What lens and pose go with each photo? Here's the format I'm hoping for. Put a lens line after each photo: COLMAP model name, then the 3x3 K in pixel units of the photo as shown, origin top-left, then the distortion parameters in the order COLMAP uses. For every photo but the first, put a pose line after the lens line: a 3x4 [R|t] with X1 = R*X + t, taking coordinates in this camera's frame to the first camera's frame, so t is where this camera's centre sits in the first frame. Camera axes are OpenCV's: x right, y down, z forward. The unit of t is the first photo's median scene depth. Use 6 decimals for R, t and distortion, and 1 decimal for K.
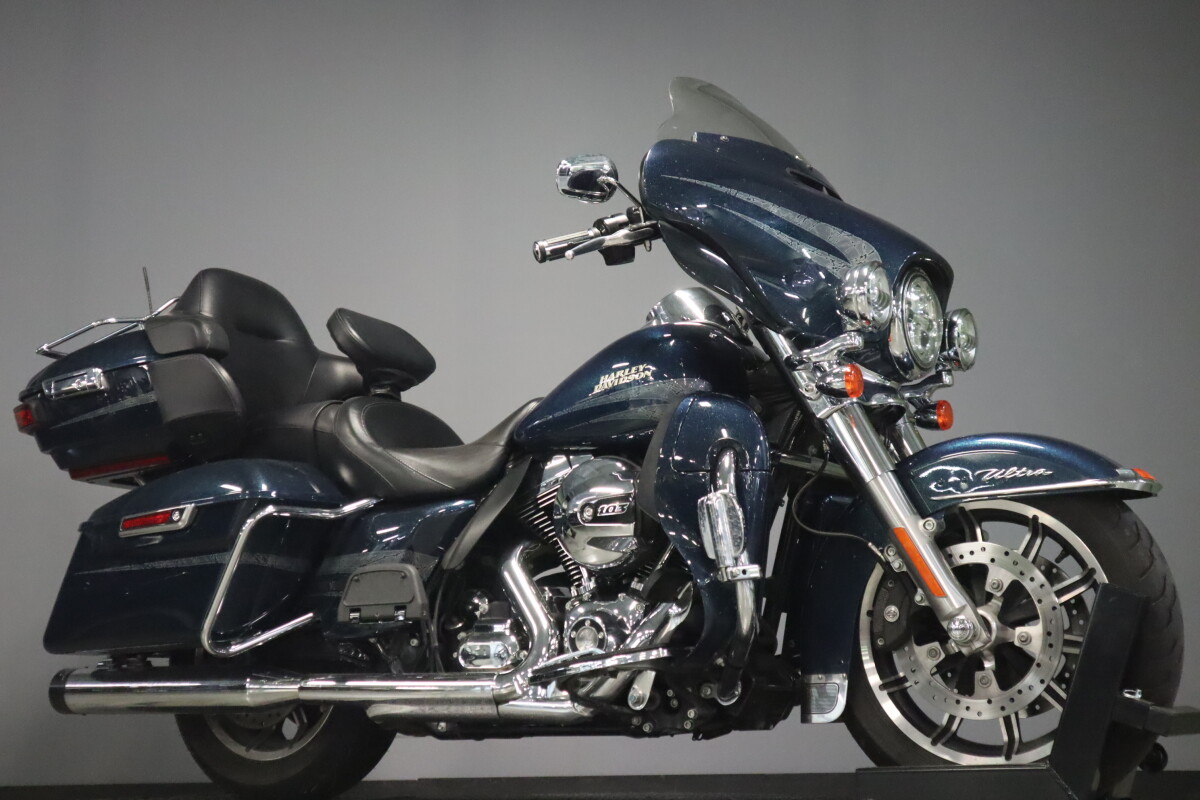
lens RADIAL K [[1780.4, 0, 600.0], [0, 1780.4, 400.0], [0, 0, 1]] dist [-0.021985, -0.093979]
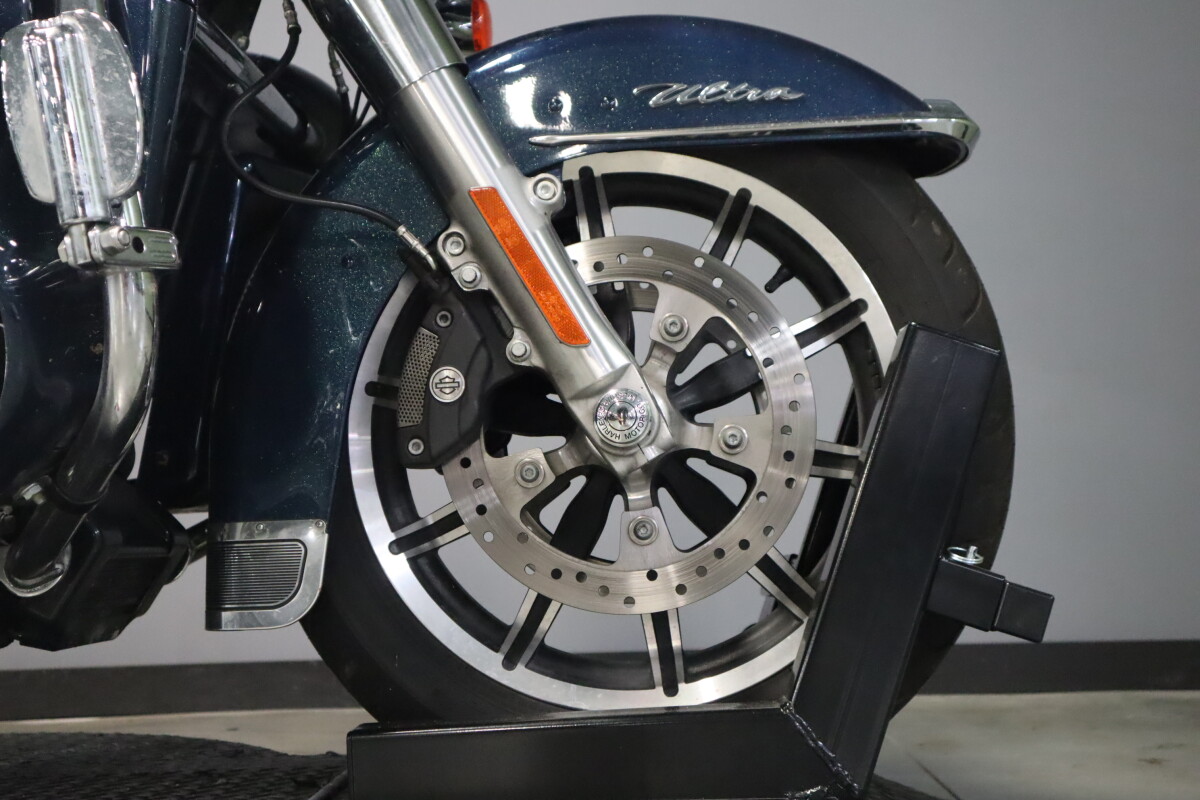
lens RADIAL K [[1461.8, 0, 602.1], [0, 1461.8, 377.8], [0, 0, 1]] dist [0.025112, 0.042039]
pose [[0.870848, 0.034441, 0.490345, 0.017048], [-0.063840, 0.997018, 0.043351, 0.099140], [-0.487390, -0.069055, 0.870450, 0.654736]]
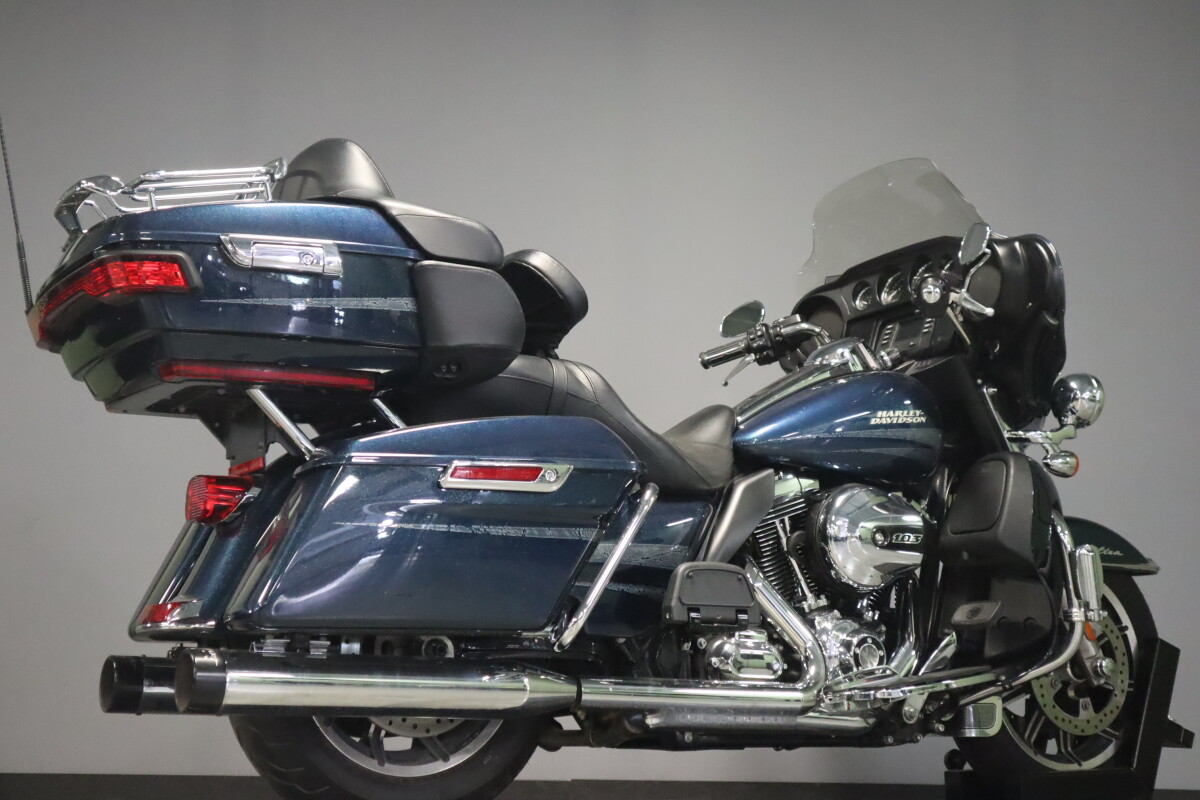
lens RADIAL K [[1780.4, 0, 600.0], [0, 1780.4, 400.0], [0, 0, 1]] dist [-0.021985, -0.093979]
pose [[0.463914, 0.175783, 0.868265, -1.094559], [-0.163658, 0.980251, -0.111013, 0.136830], [-0.870632, -0.090598, 0.483520, 0.680316]]
